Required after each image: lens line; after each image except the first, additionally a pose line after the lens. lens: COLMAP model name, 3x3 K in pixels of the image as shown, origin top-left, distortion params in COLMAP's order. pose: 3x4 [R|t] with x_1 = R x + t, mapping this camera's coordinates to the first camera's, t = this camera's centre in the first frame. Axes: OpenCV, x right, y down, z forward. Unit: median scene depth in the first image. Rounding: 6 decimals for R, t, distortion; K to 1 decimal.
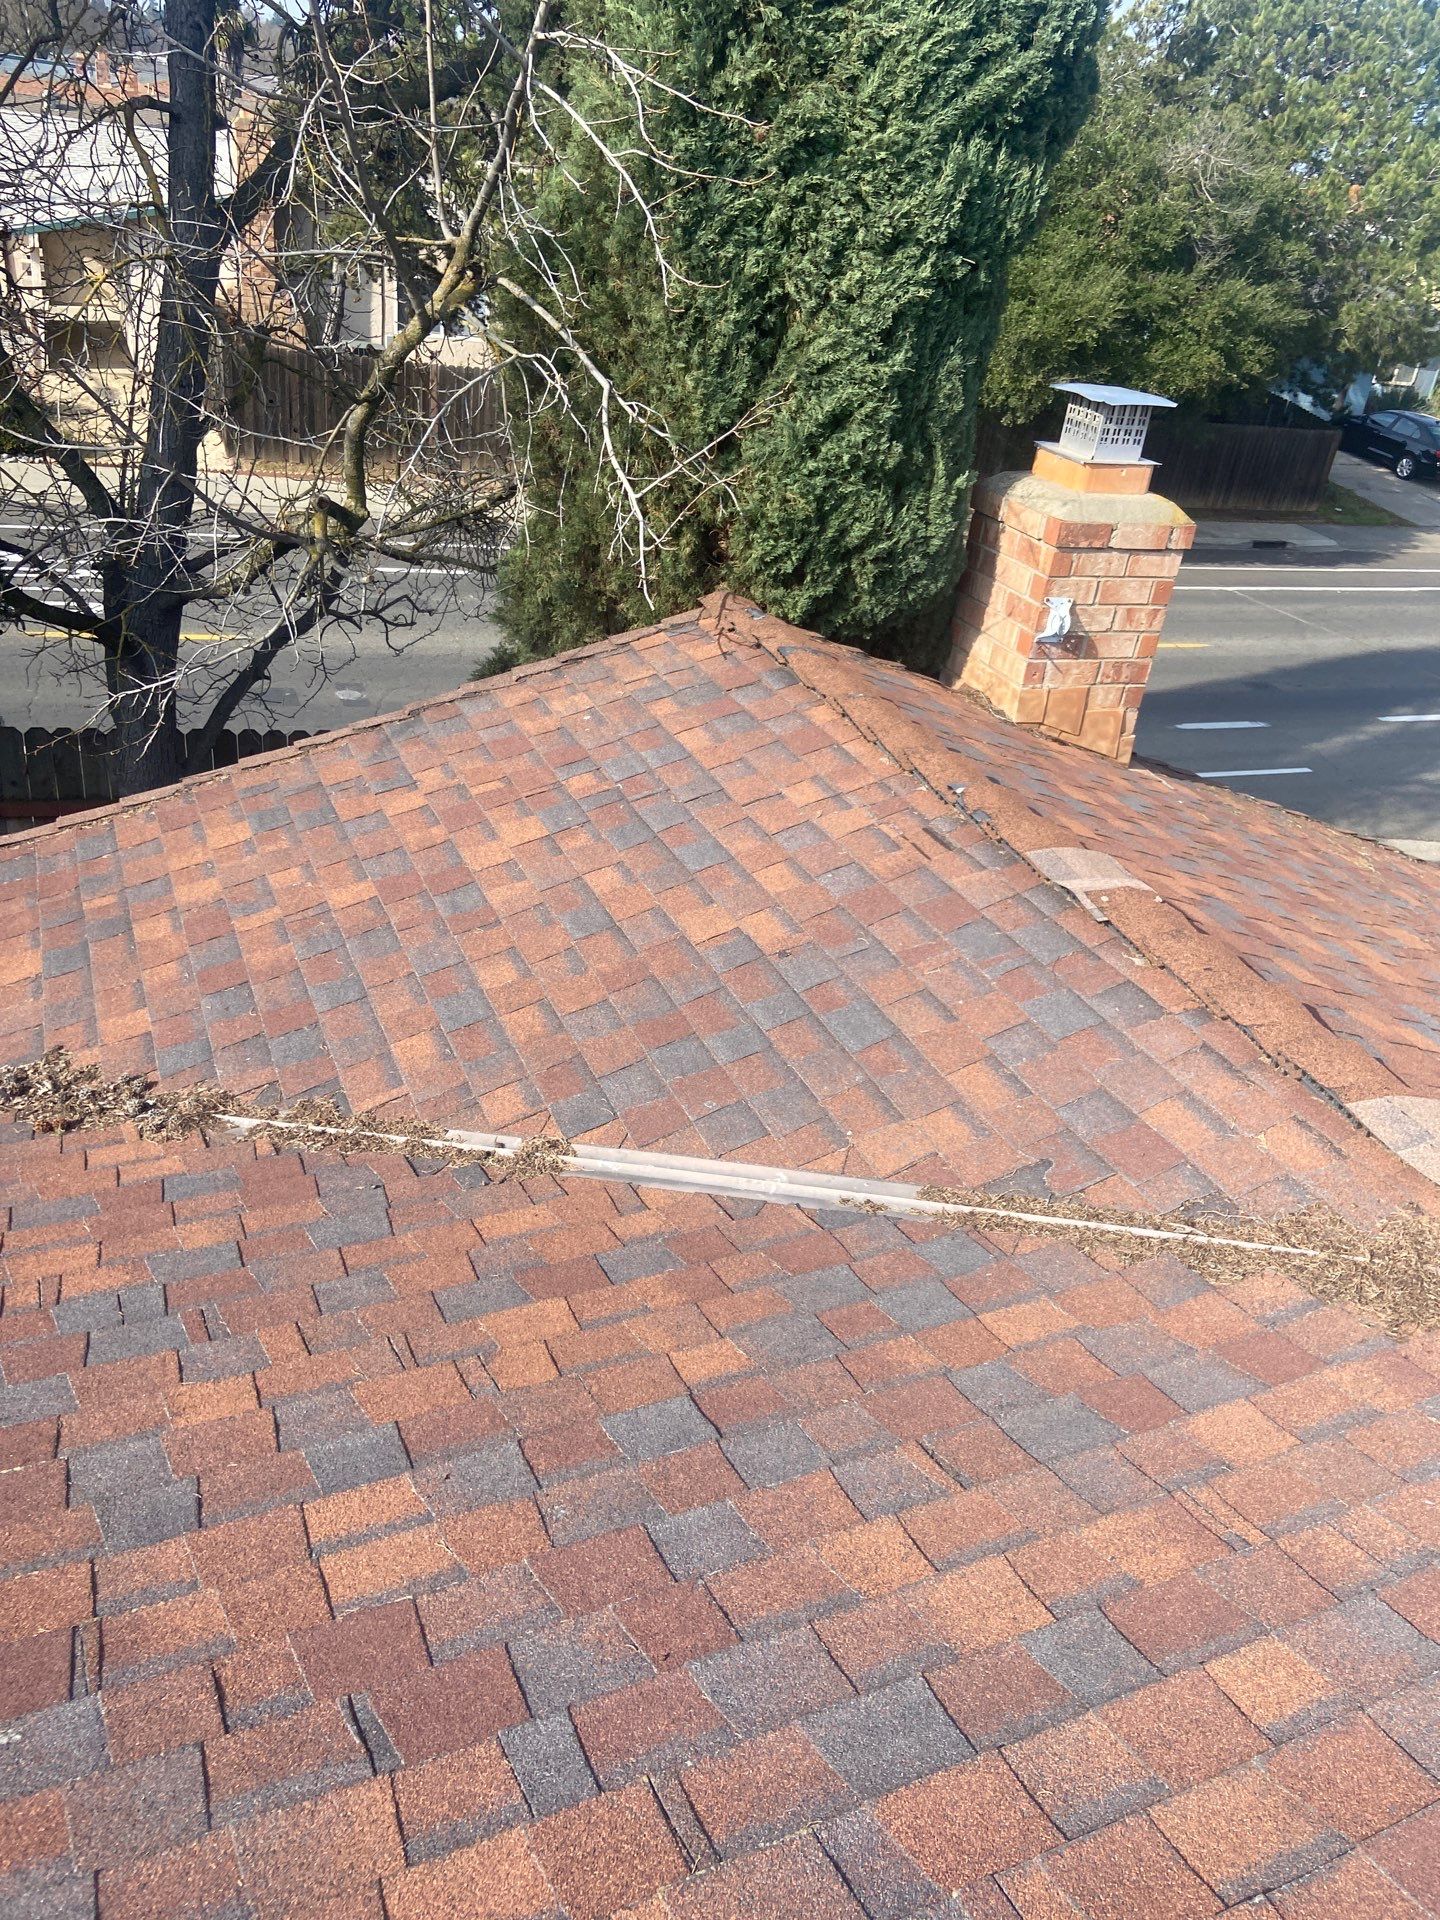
lens RADIAL K [[1465.2, 0, 720.0], [0, 1465.2, 960.0], [0, 0, 1]] dist [0.133496, -0.168018]
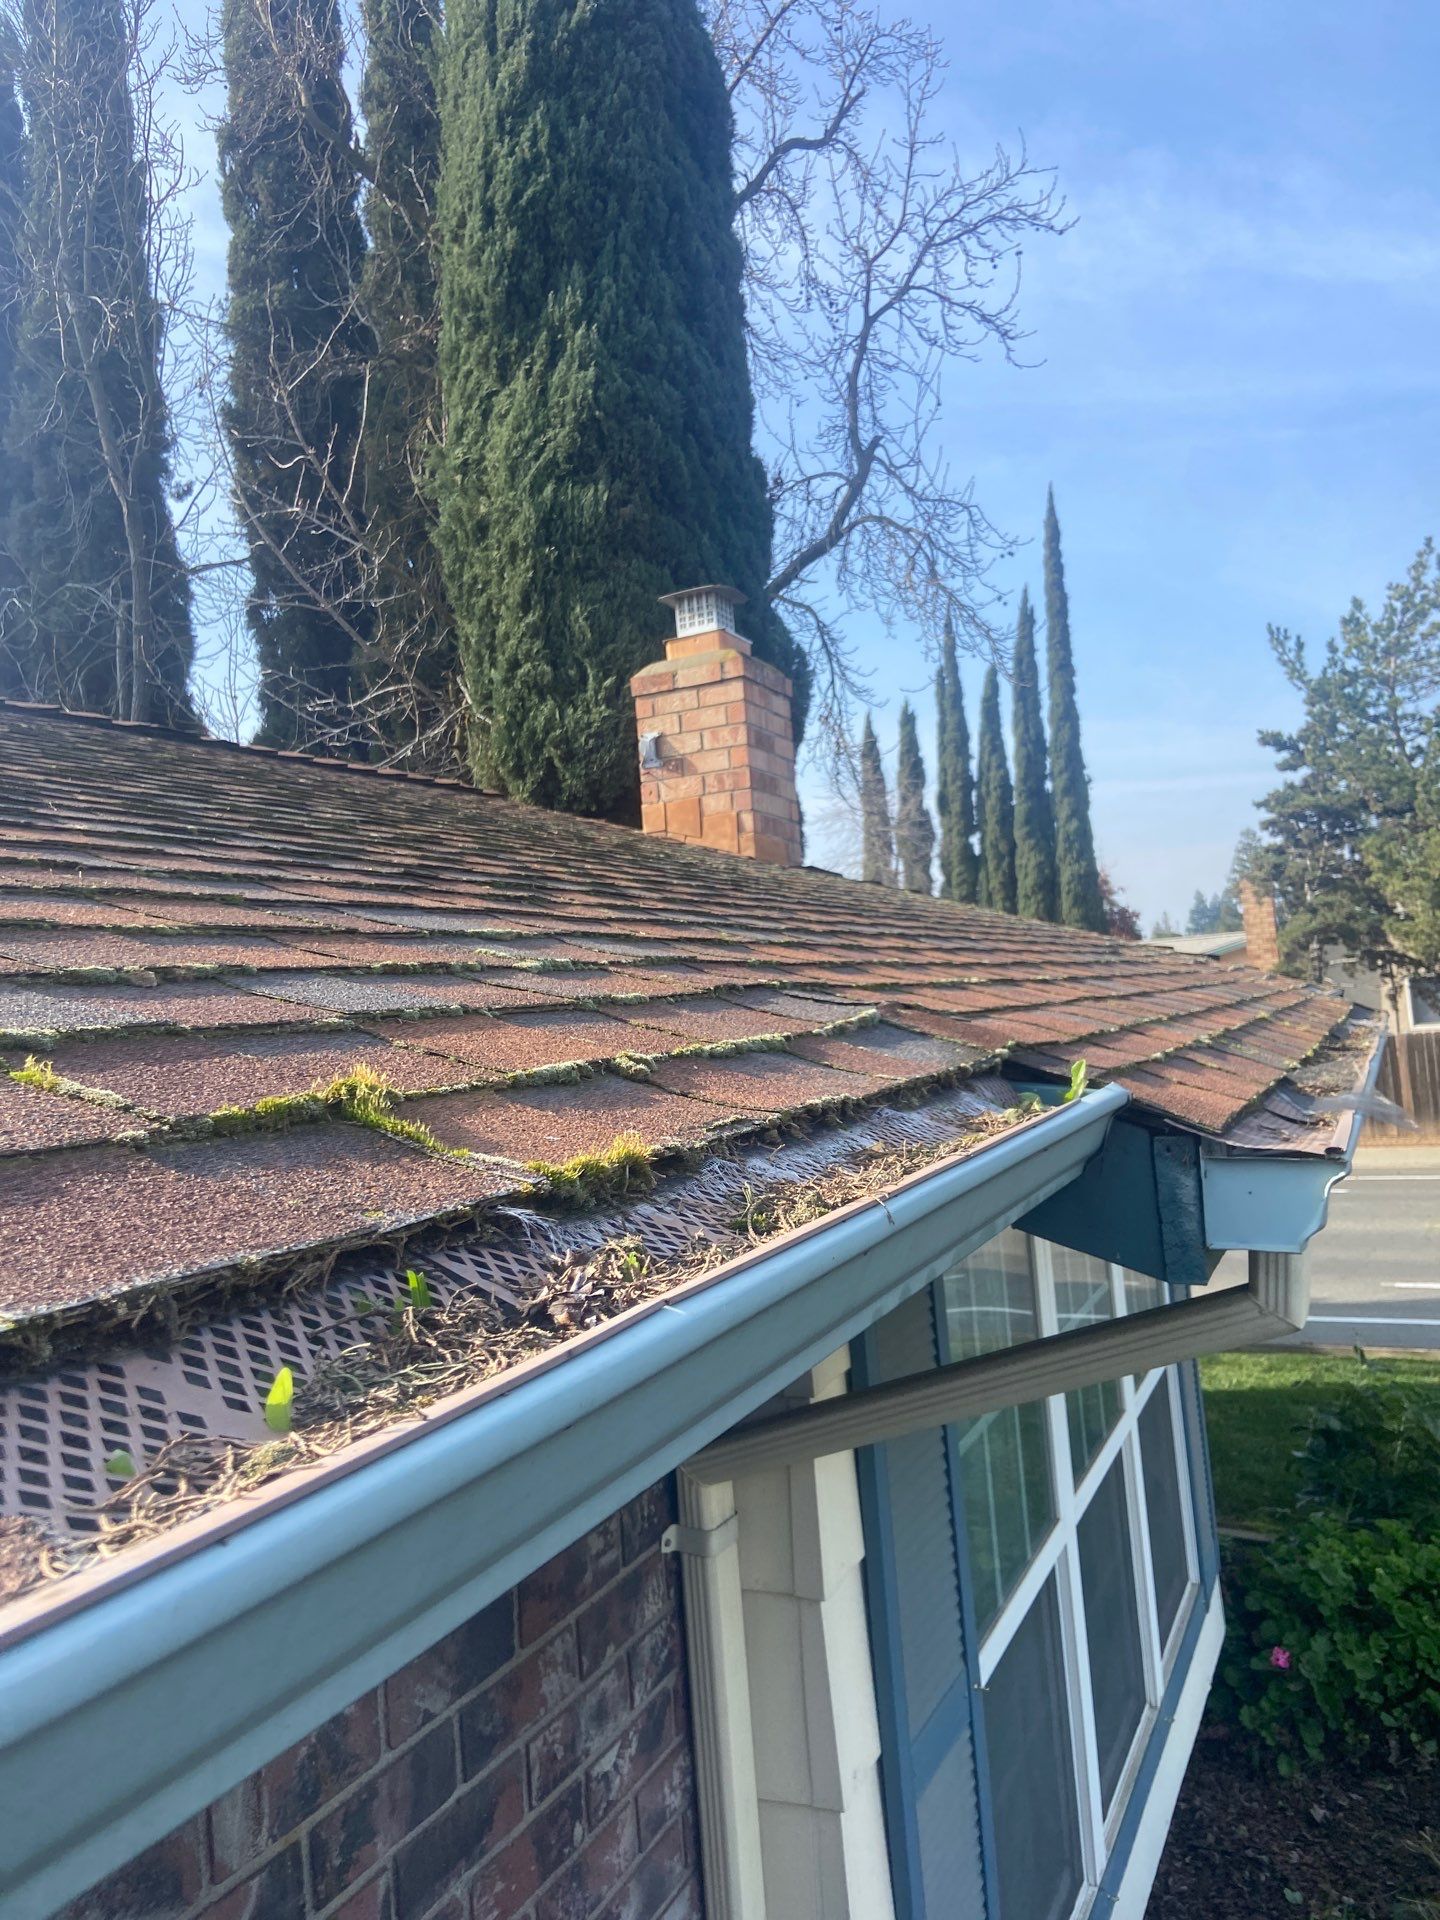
lens RADIAL K [[1465.2, 0, 720.0], [0, 1465.2, 960.0], [0, 0, 1]] dist [0.133496, -0.168018]
pose [[0.636381, -0.201275, -0.744653, 1.248247], [-0.238432, 0.866757, -0.438043, 0.505239], [0.733601, 0.456311, 0.503597, 0.507383]]
